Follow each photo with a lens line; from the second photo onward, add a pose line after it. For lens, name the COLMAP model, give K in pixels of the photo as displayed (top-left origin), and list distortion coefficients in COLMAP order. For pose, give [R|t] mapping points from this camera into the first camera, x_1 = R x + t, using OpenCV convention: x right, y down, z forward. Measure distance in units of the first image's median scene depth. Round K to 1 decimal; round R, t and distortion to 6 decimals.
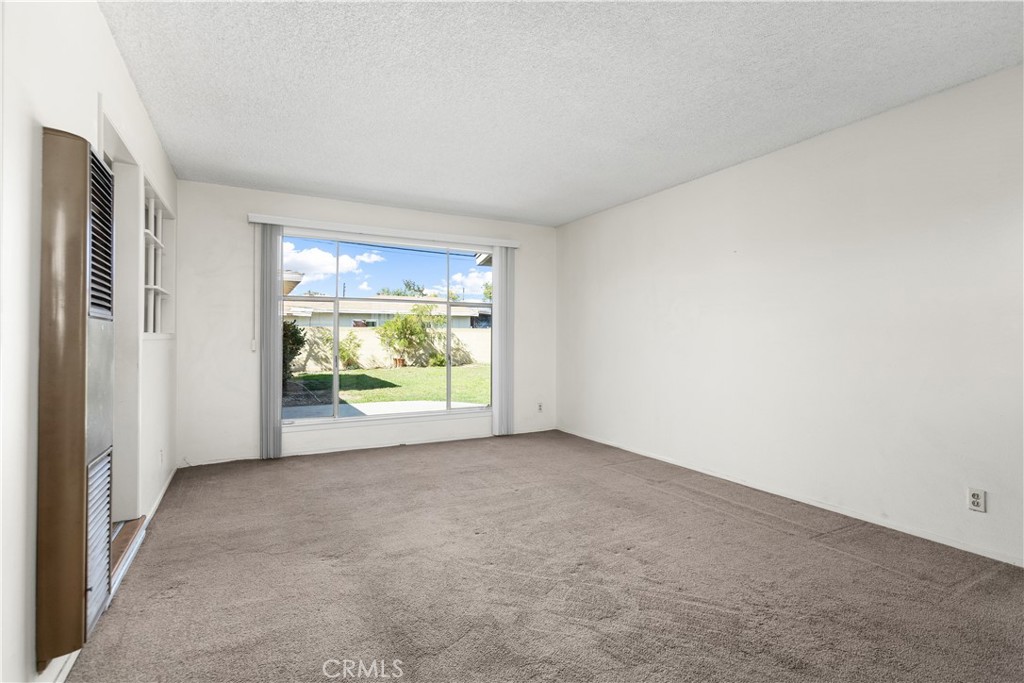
lens RADIAL K [[491.1, 0, 512.0], [0, 491.1, 341.5], [0, 0, 1]] dist [0.001597, 0.000806]
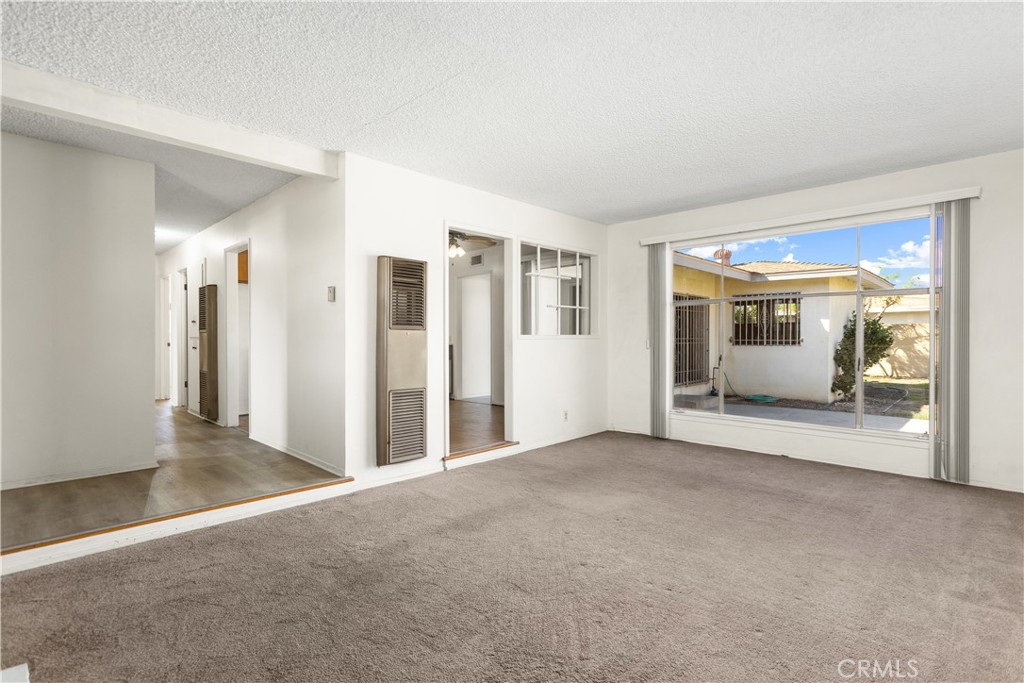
lens RADIAL K [[491.1, 0, 512.0], [0, 491.1, 341.5], [0, 0, 1]] dist [0.001597, 0.000806]
pose [[0.238880, -0.011088, -0.970986, 0.707635], [0.007800, 0.999924, -0.009499, 0.009836], [0.971018, -0.005304, 0.238948, 0.420421]]
